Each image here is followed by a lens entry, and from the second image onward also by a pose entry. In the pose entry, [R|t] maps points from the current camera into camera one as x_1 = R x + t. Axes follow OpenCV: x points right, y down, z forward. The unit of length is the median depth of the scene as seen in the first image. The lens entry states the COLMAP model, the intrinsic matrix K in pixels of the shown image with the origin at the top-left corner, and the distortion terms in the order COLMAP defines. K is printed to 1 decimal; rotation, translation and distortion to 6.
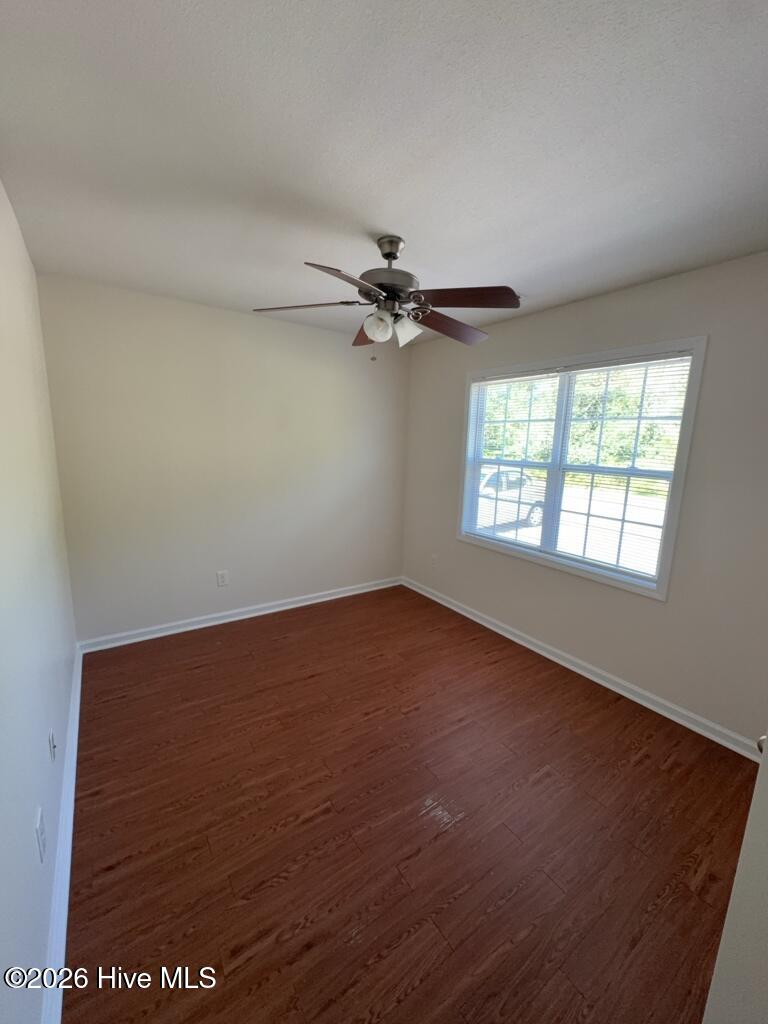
lens RADIAL K [[405.9, 0, 382.8], [0, 405.9, 512.0], [0, 0, 1]] dist [-0.003165, 0.001095]
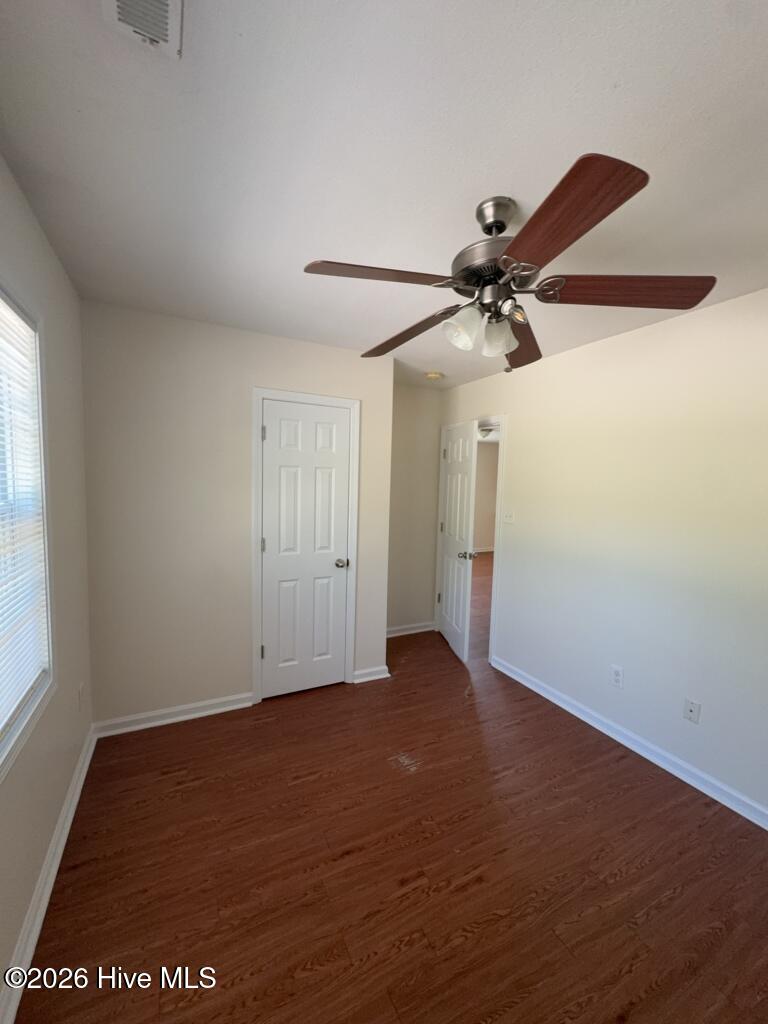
lens RADIAL K [[405.9, 0, 381.6], [0, 405.9, 512.9], [0, 0, 1]] dist [-0.003165, 0.001095]
pose [[-0.989293, -0.067515, 0.129384, 0.094109], [-0.033759, 0.968378, 0.247193, -0.320100], [-0.141982, 0.240179, -0.960289, 1.877029]]
